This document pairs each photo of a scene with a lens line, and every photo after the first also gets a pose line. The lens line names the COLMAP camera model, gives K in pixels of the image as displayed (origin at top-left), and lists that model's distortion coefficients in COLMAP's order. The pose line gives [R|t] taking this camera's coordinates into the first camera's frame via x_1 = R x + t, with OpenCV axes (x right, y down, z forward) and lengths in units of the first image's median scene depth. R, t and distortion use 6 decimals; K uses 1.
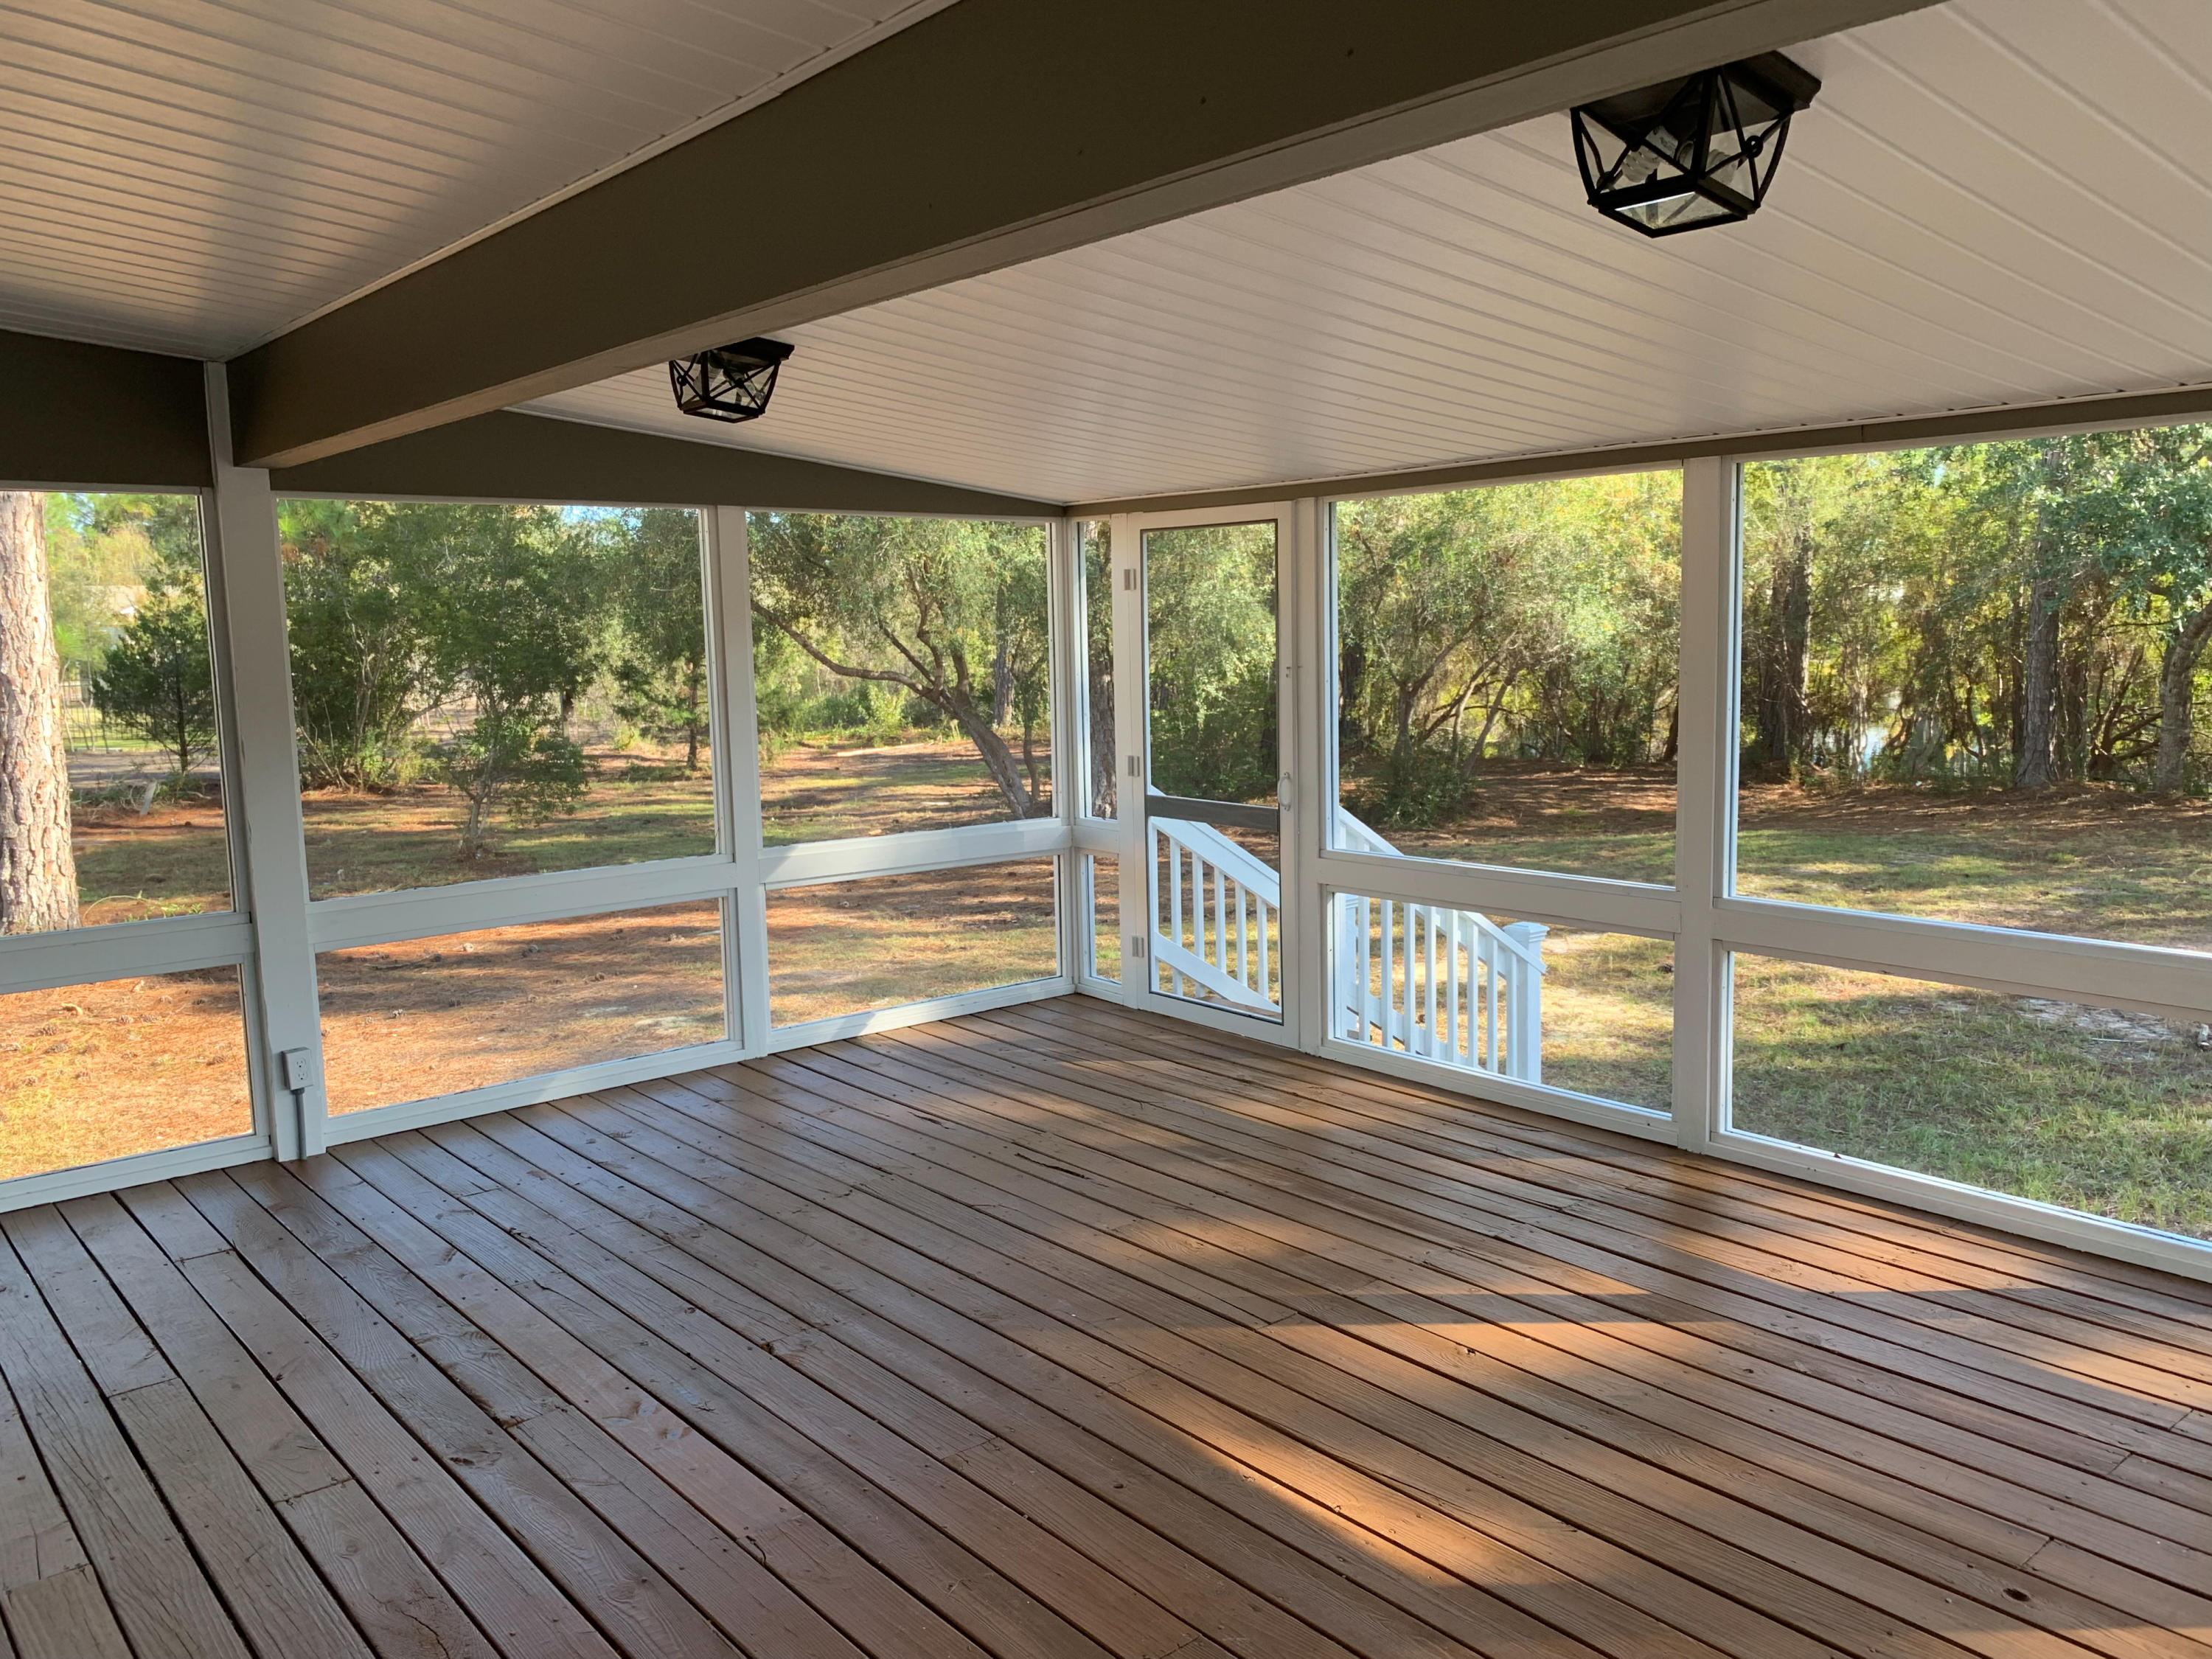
lens RADIAL K [[1725.1, 0, 1106.0], [0, 1725.1, 829.5], [0, 0, 1]] dist [0.037767, -0.004861]
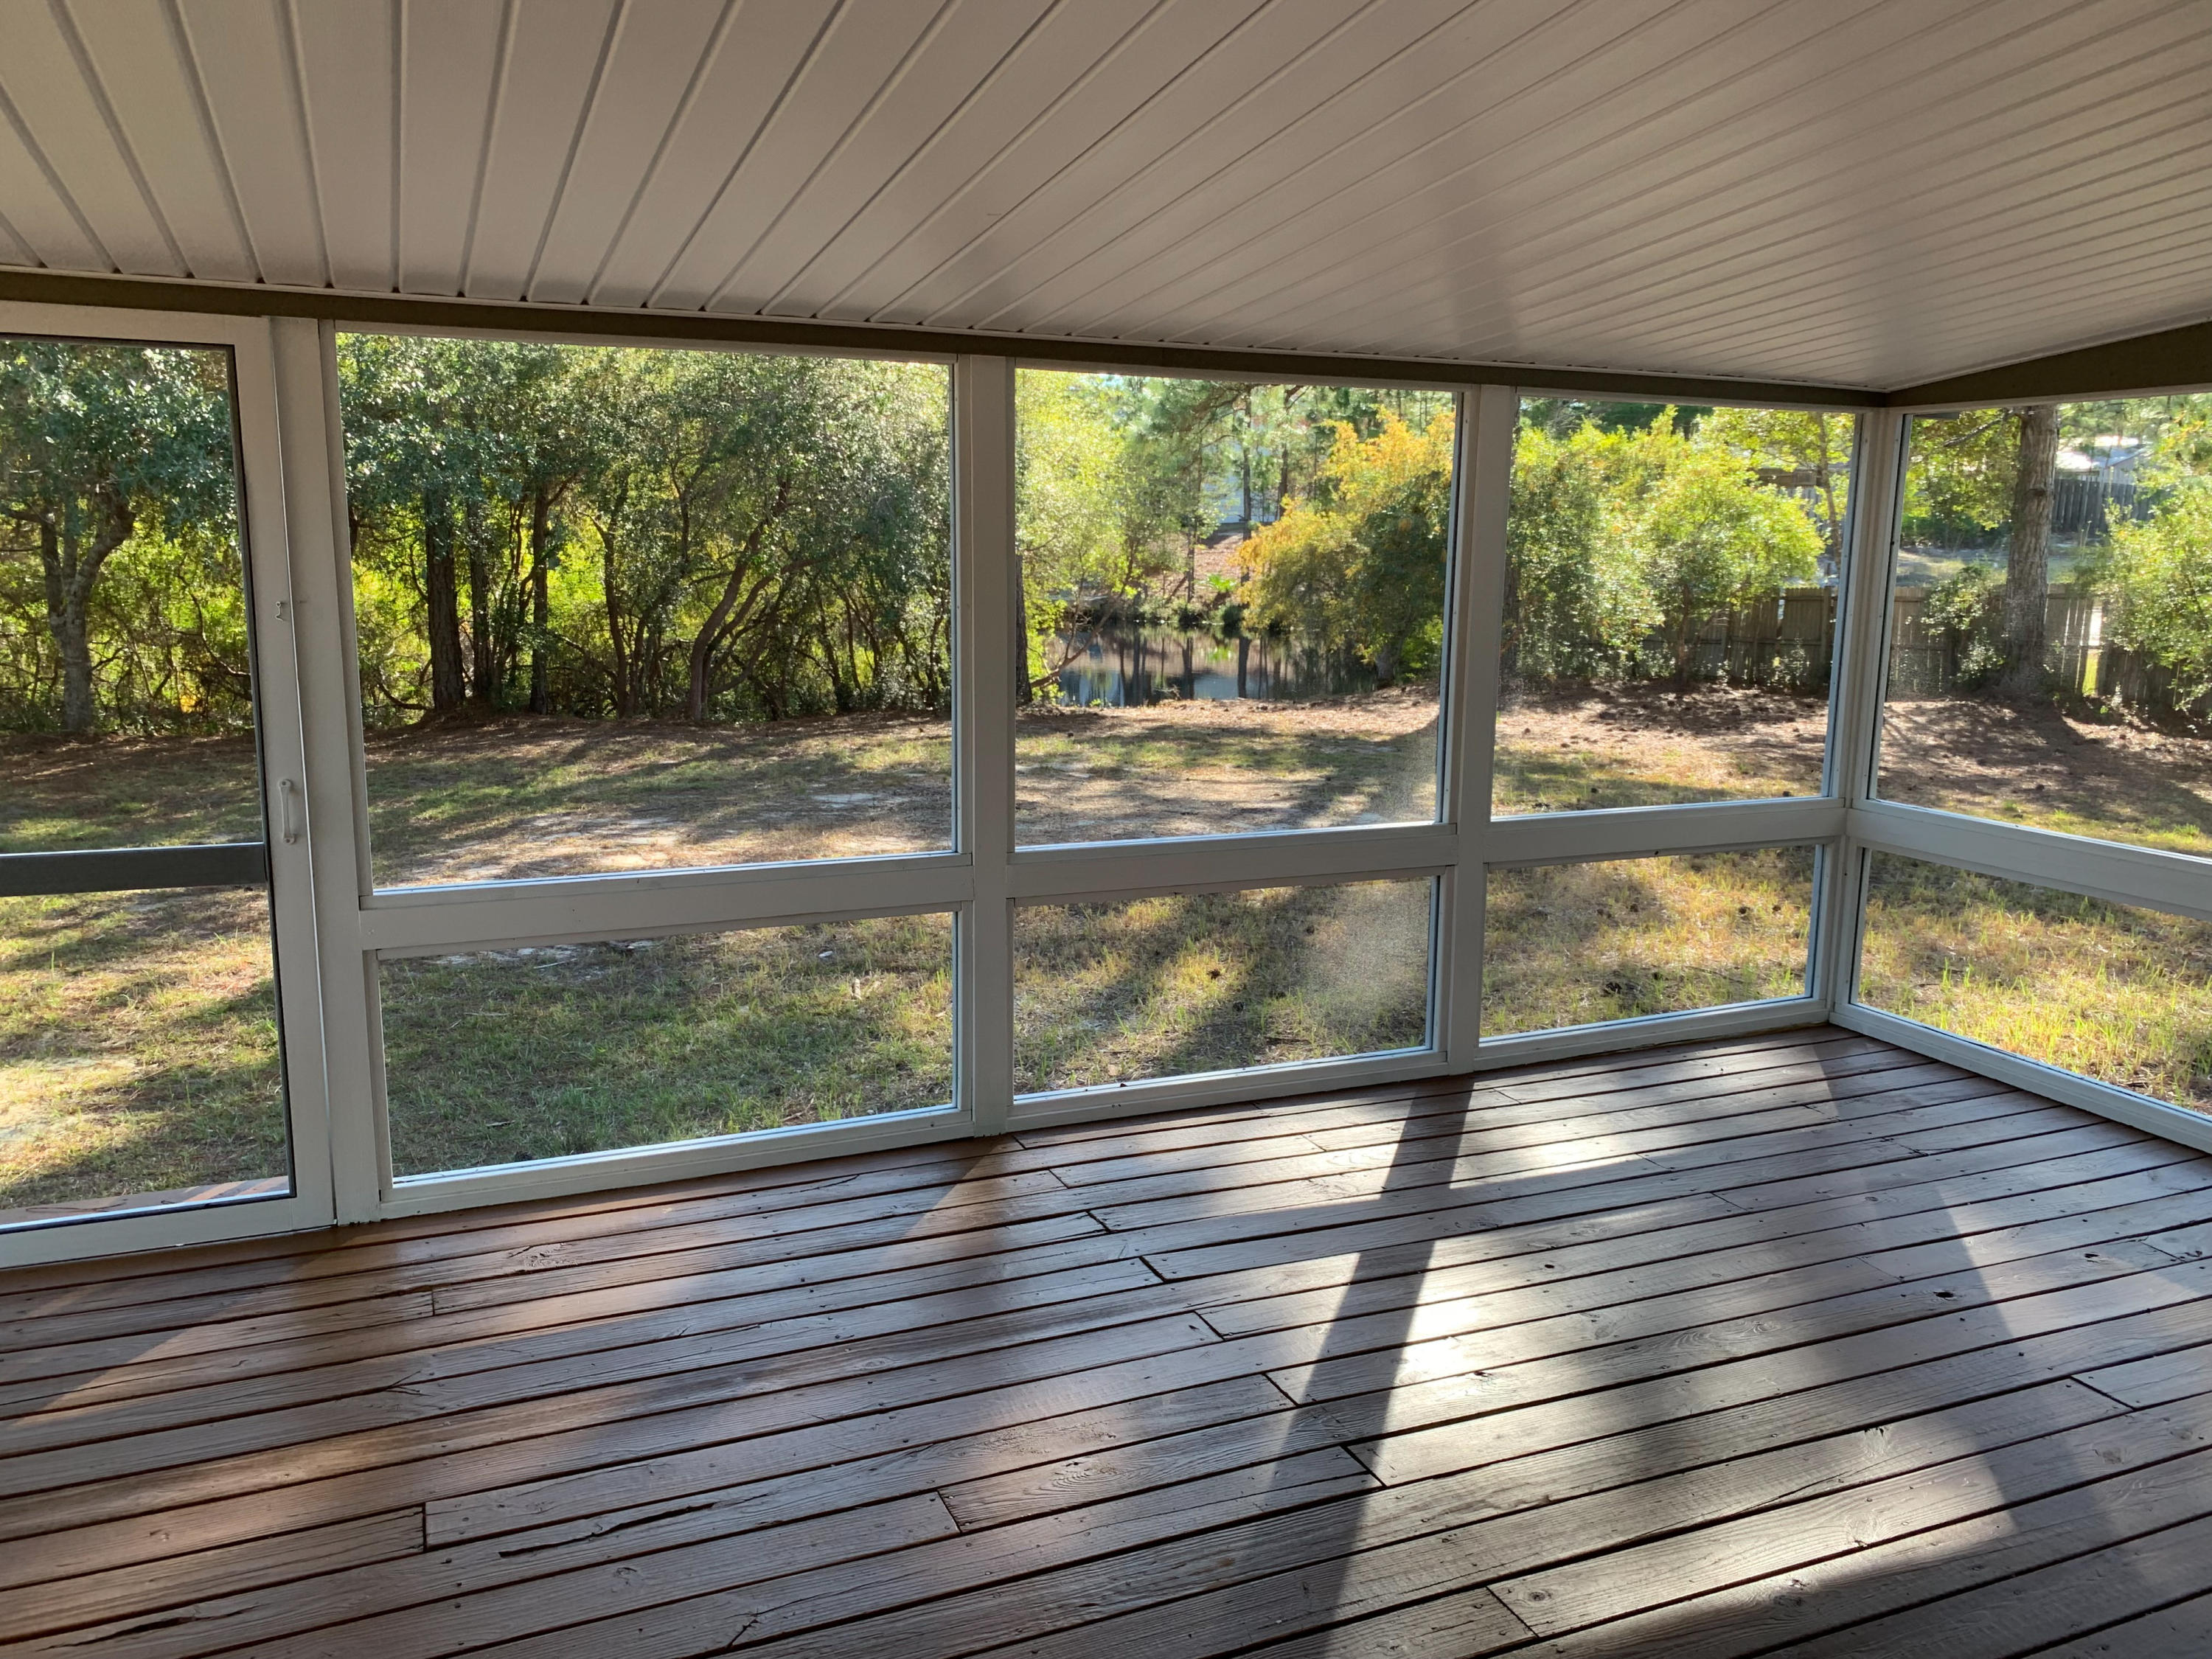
lens RADIAL K [[1725.1, 0, 1106.0], [0, 1725.1, 829.5], [0, 0, 1]] dist [0.037767, -0.004861]
pose [[0.257204, -0.136381, 0.956685, -0.475880], [0.094097, 0.988821, 0.115664, -0.068898], [-0.961765, 0.060272, 0.267162, 0.684520]]
